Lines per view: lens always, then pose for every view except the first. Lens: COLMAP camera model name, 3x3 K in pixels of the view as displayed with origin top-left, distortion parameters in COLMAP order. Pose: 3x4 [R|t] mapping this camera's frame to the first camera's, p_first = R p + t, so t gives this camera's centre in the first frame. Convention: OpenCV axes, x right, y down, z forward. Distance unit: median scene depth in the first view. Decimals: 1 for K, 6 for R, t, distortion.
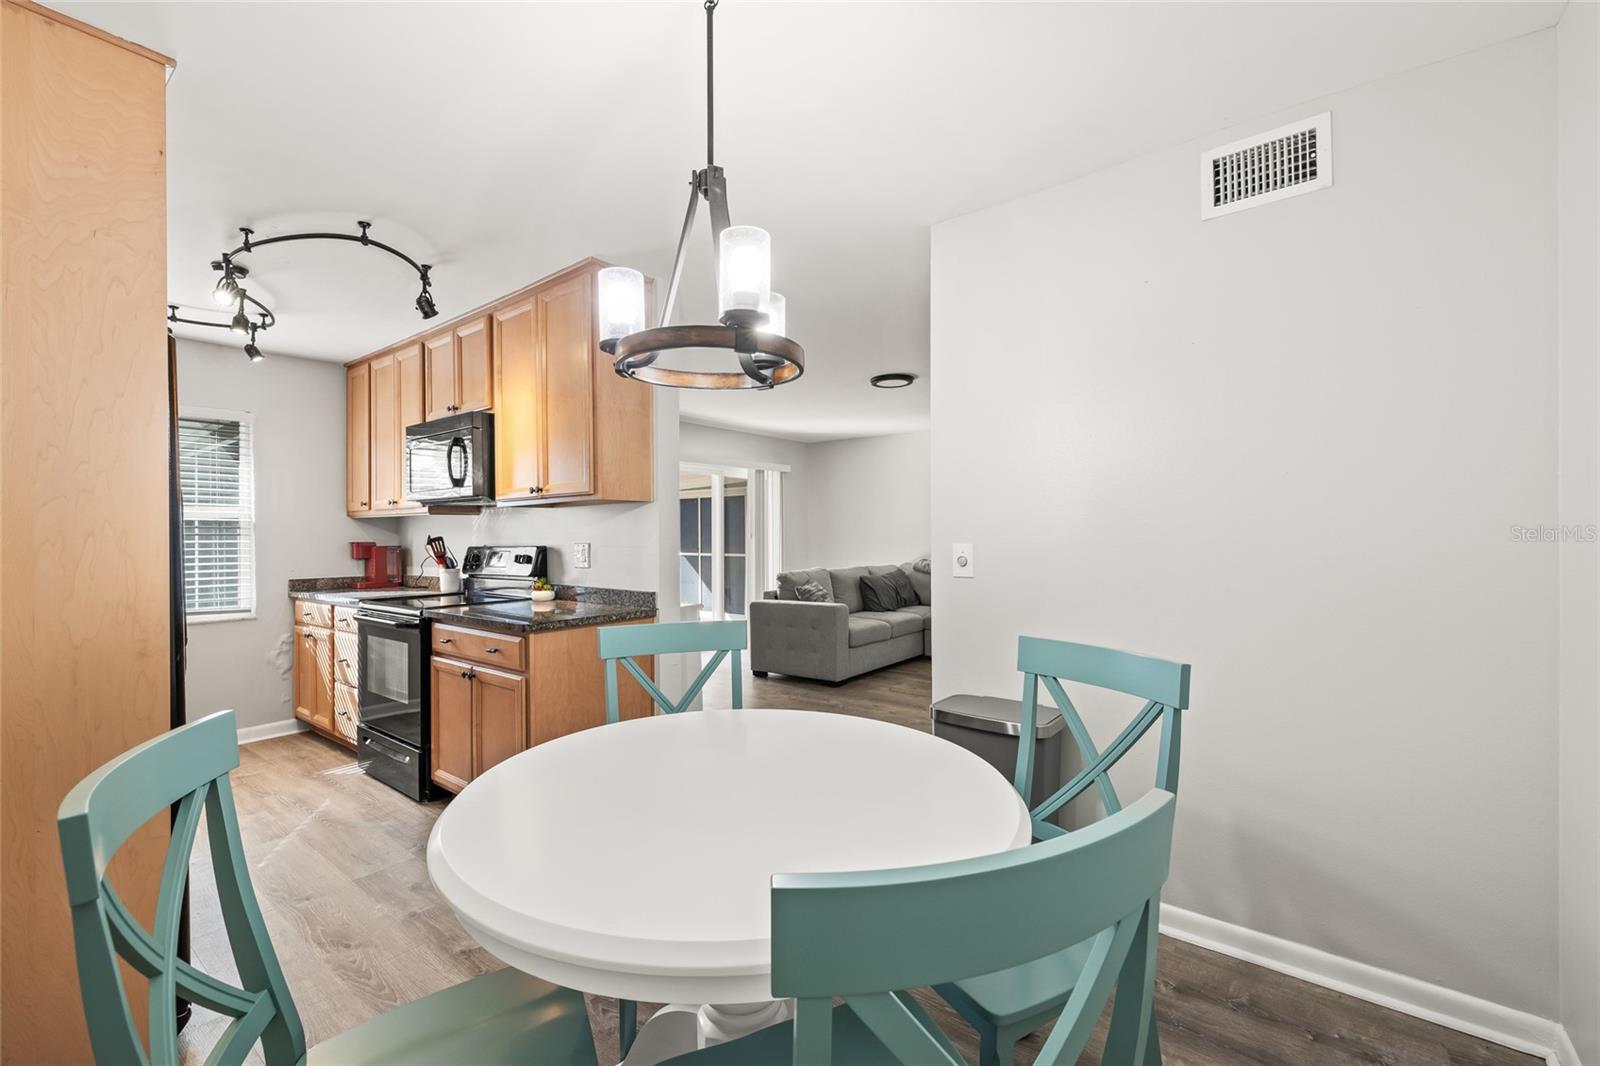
lens RADIAL K [[677.8, 0, 801.3], [0, 677.8, 530.9], [0, 0, 1]] dist [0.001259, -0.000102]
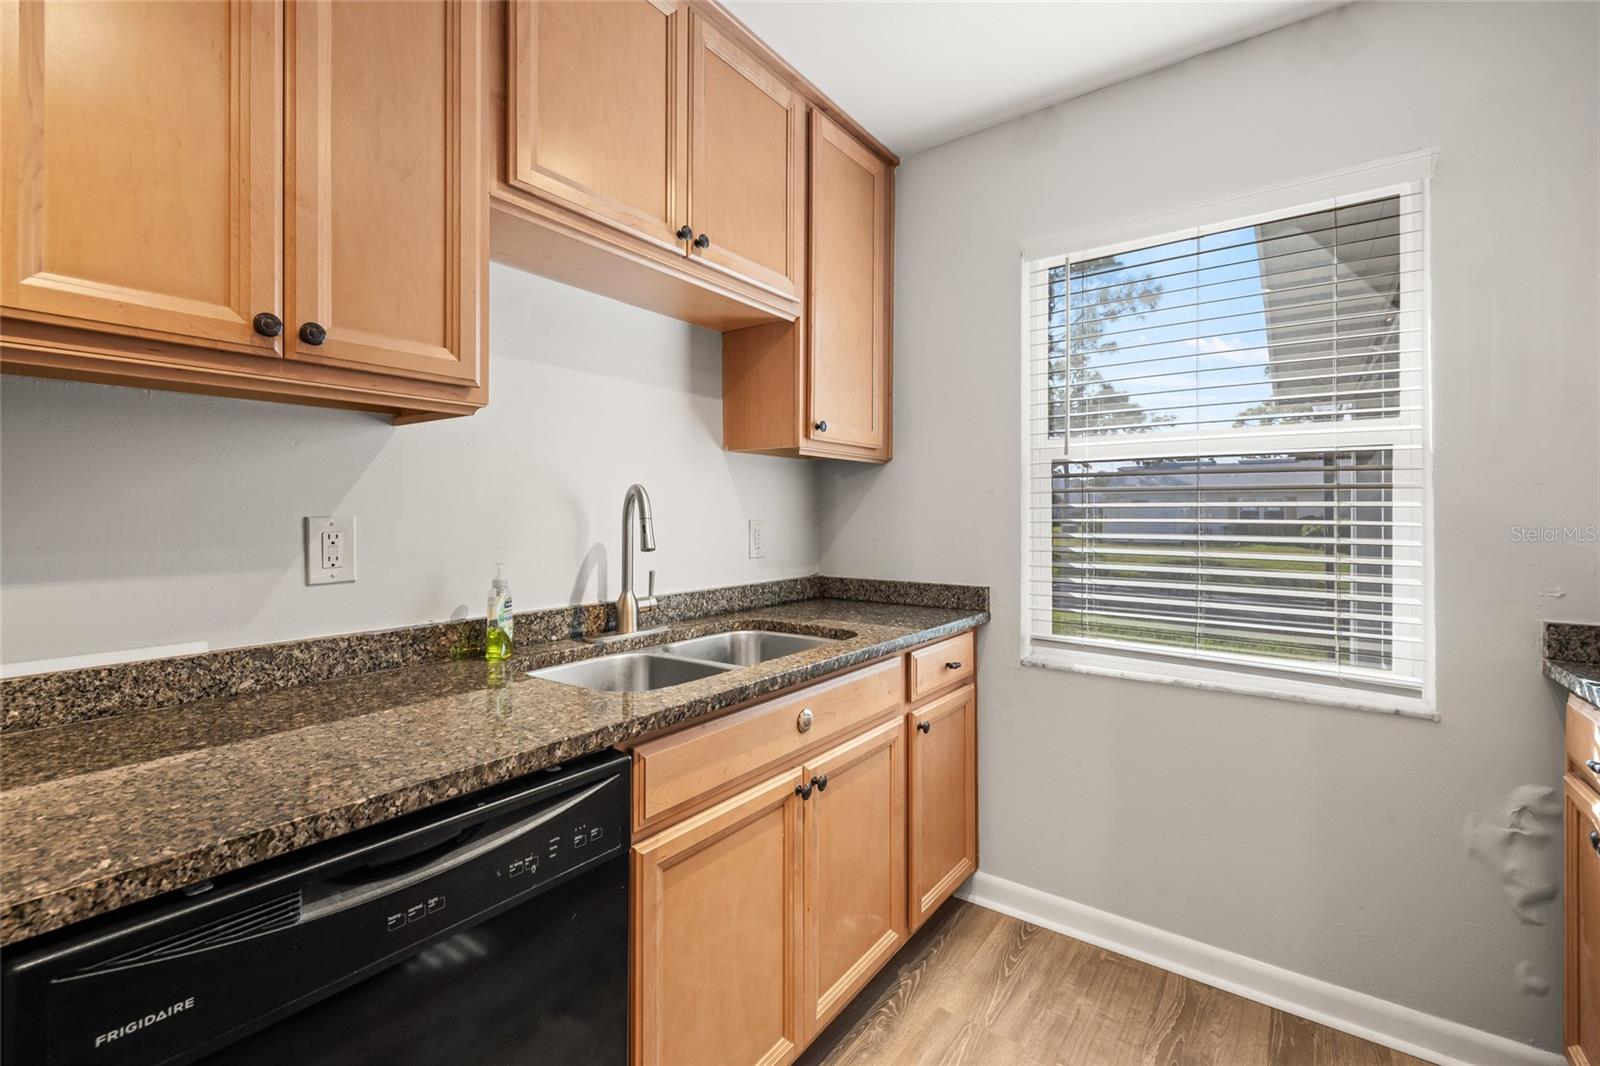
lens RADIAL K [[678.5, 0, 800.3], [0, 678.5, 517.6], [0, 0, 1]] dist [0.000718, 0.000447]
pose [[0.027088, 0.015598, -0.999511, -0.466933], [0.002145, 0.999875, 0.015662, 0.016383], [0.999631, -0.002569, 0.027051, 0.671810]]
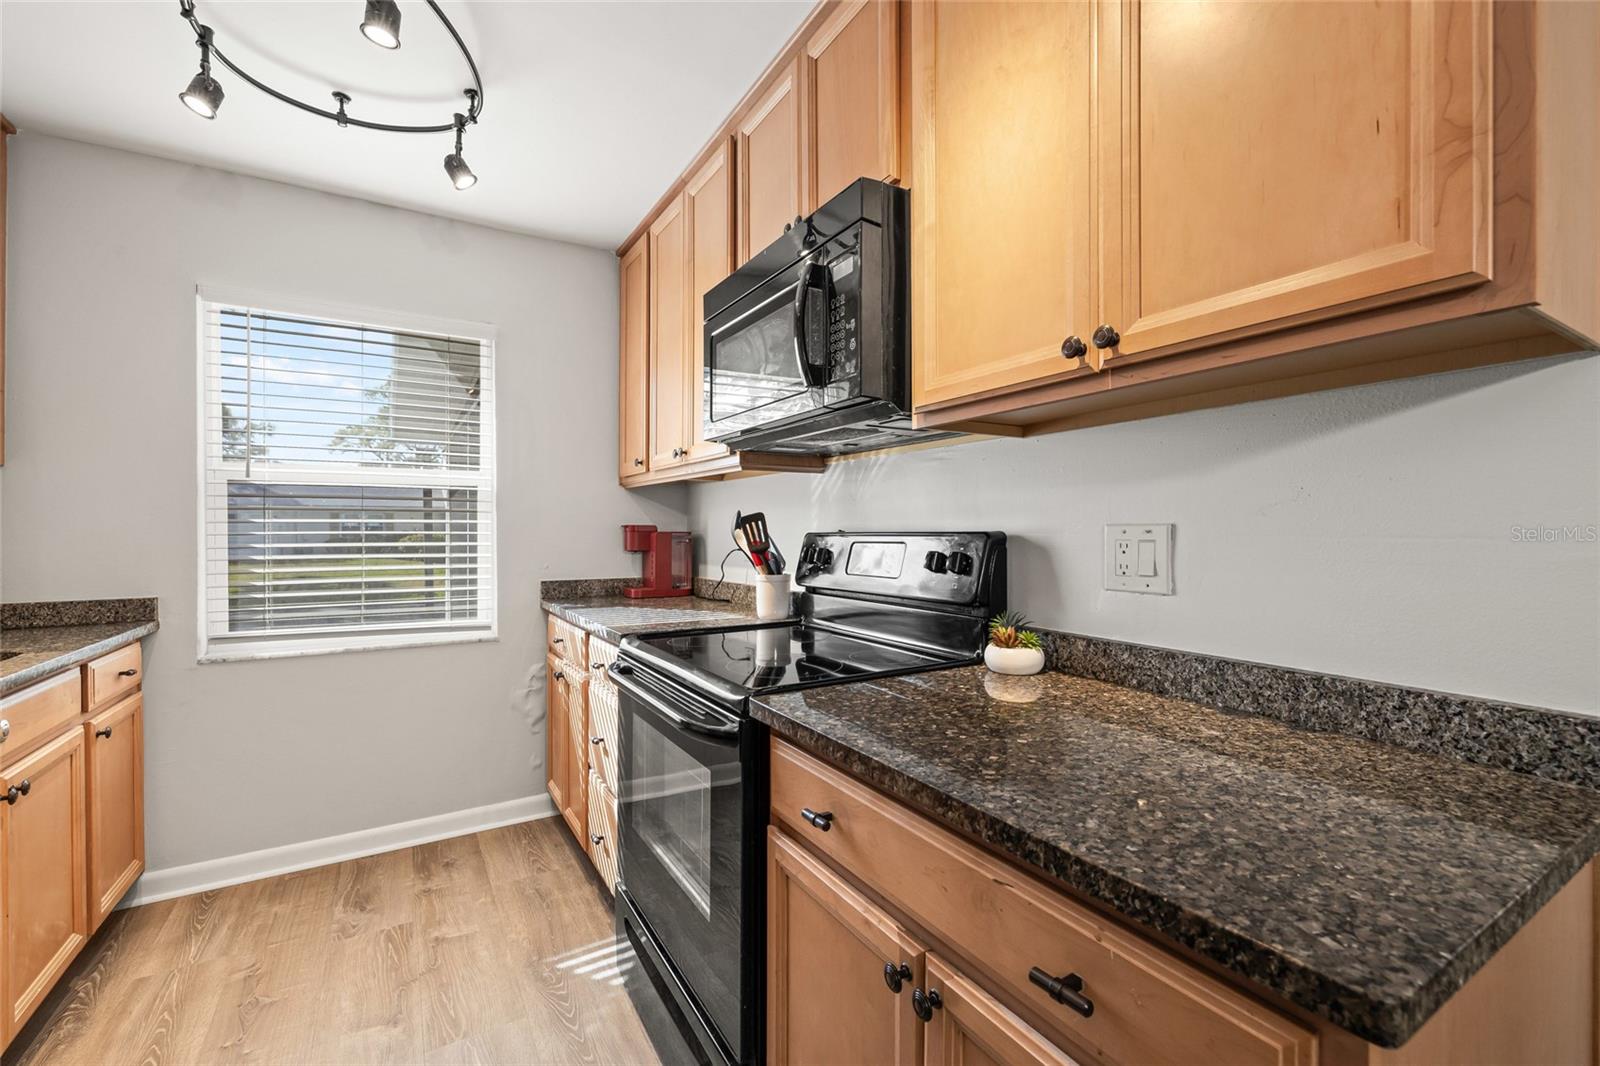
lens RADIAL K [[678.5, 0, 800.3], [0, 678.5, 517.6], [0, 0, 1]] dist [0.000718, 0.000447]
pose [[0.933116, 0.001950, -0.359569, -0.304724], [-0.005208, 0.999954, -0.008094, 0.015536], [0.359537, 0.009425, 0.933083, 0.507448]]
